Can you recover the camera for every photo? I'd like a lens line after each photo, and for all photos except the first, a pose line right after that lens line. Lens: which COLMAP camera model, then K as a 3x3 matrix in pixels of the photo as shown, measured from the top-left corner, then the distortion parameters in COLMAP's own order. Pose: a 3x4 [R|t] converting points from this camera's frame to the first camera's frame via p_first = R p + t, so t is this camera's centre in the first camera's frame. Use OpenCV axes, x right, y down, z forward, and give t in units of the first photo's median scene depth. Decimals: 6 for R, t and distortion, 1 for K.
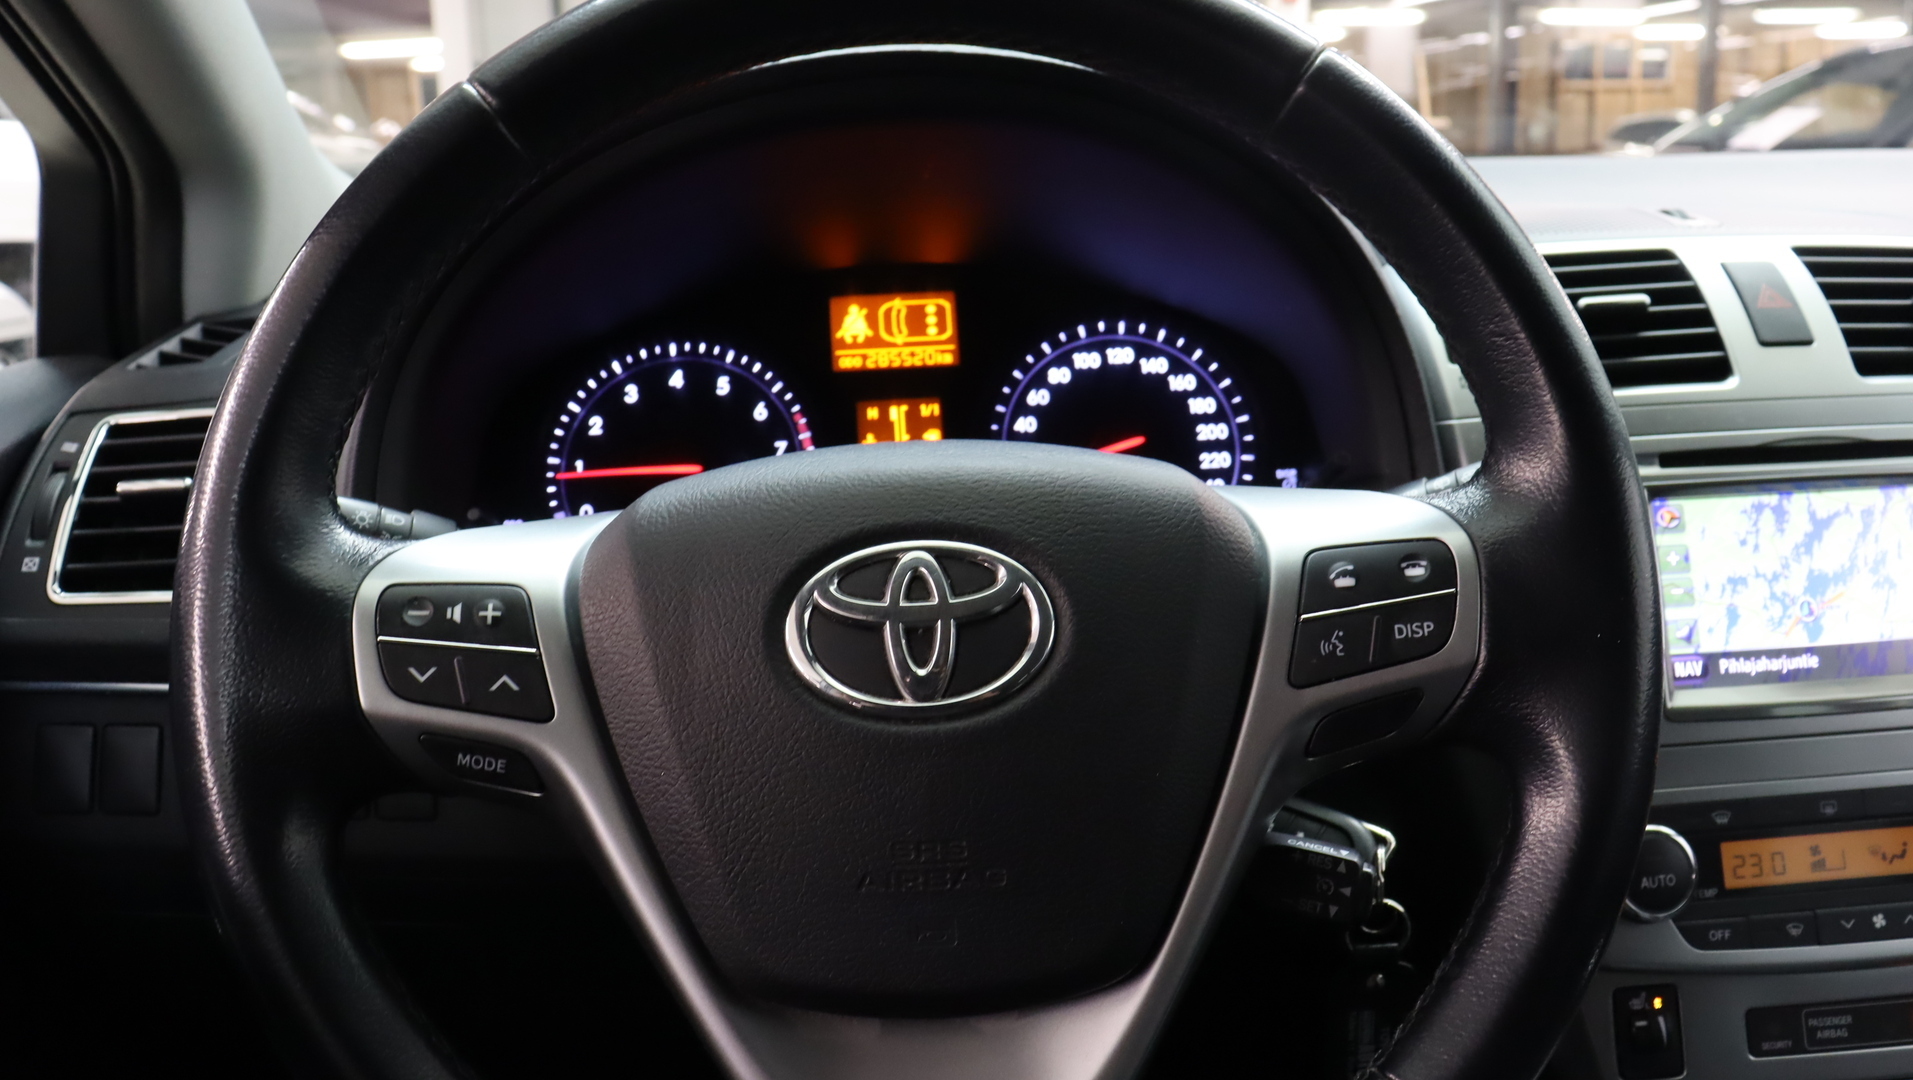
lens RADIAL K [[1592.4, 0, 1002.8], [0, 1592.4, 543.1], [0, 0, 1]] dist [-0.191338, 0.154333]
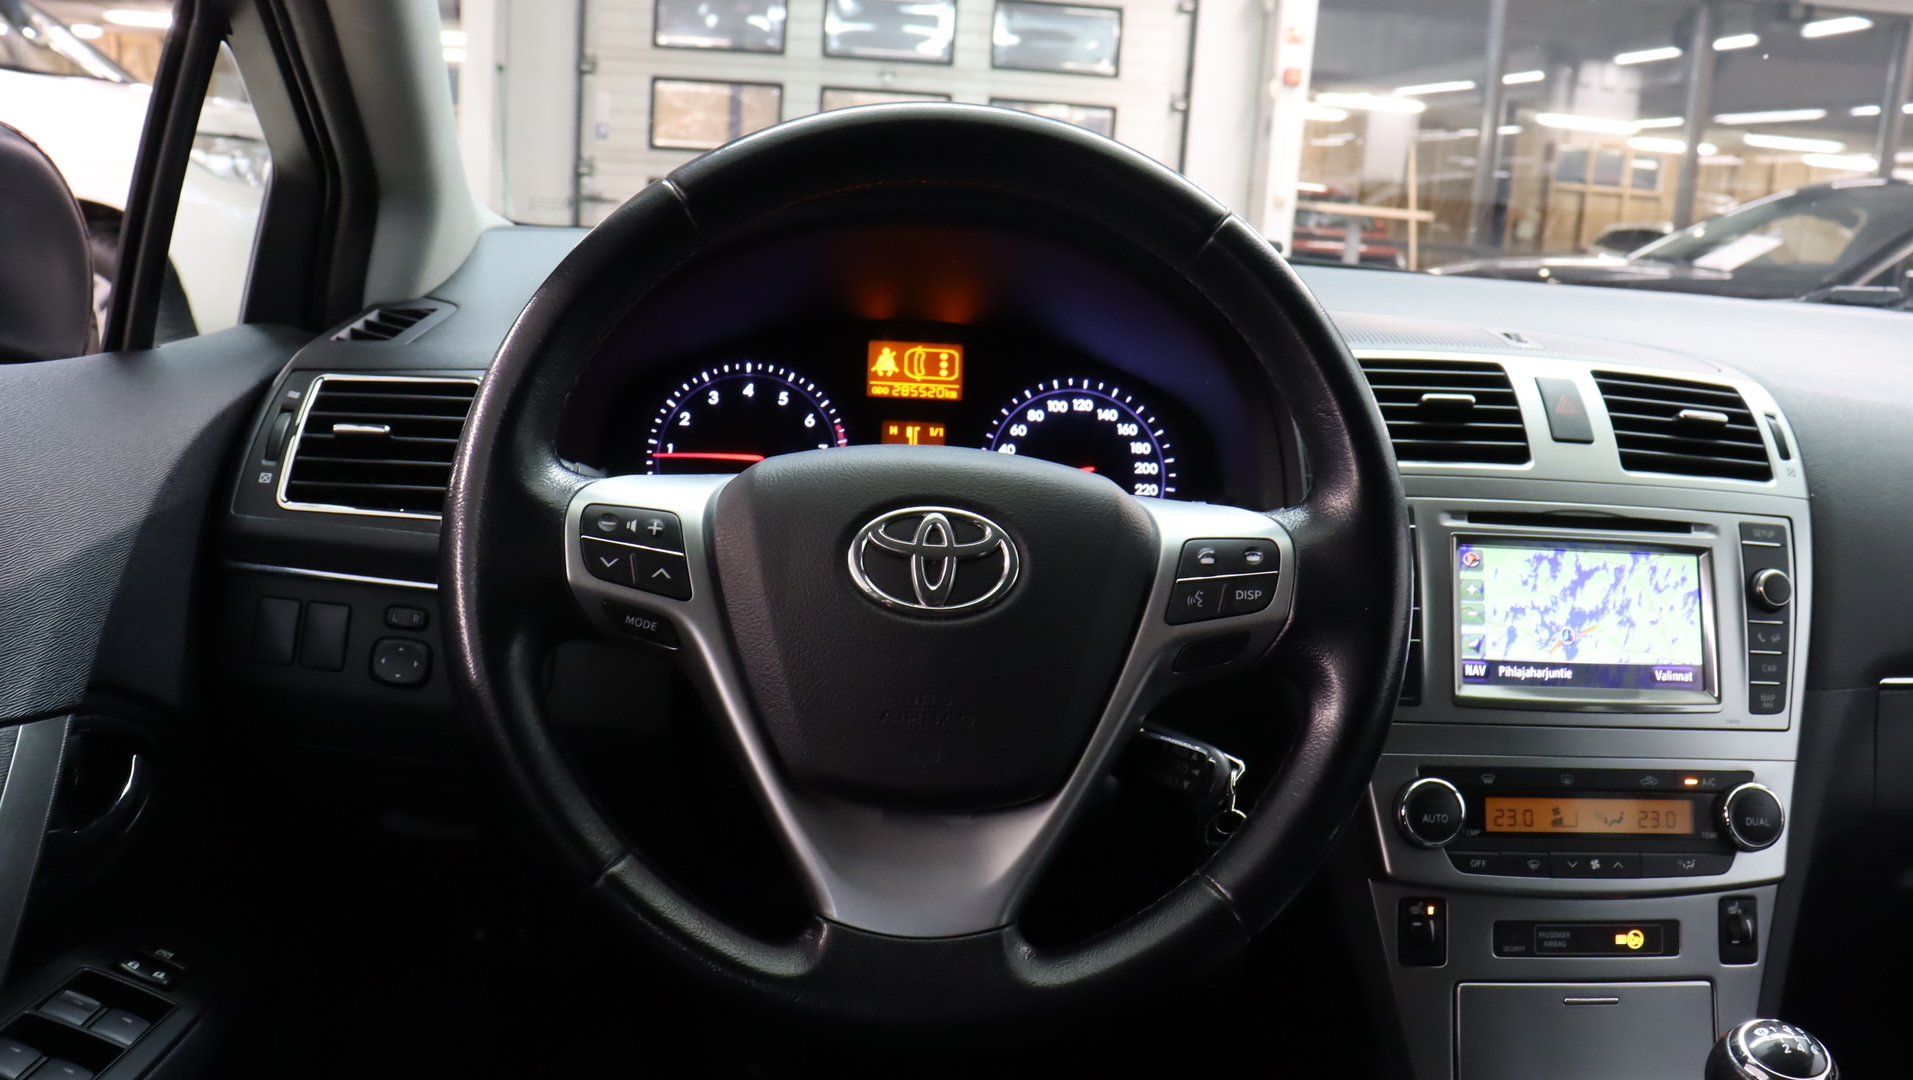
lens RADIAL K [[1592.4, 0, 1002.8], [0, 1592.4, 543.1], [0, 0, 1]] dist [-0.191338, 0.154333]
pose [[0.995273, 0.094331, 0.023076, -0.014353], [-0.093643, 0.995175, -0.029281, 0.048711], [-0.025727, 0.026982, 0.999305, -0.375193]]
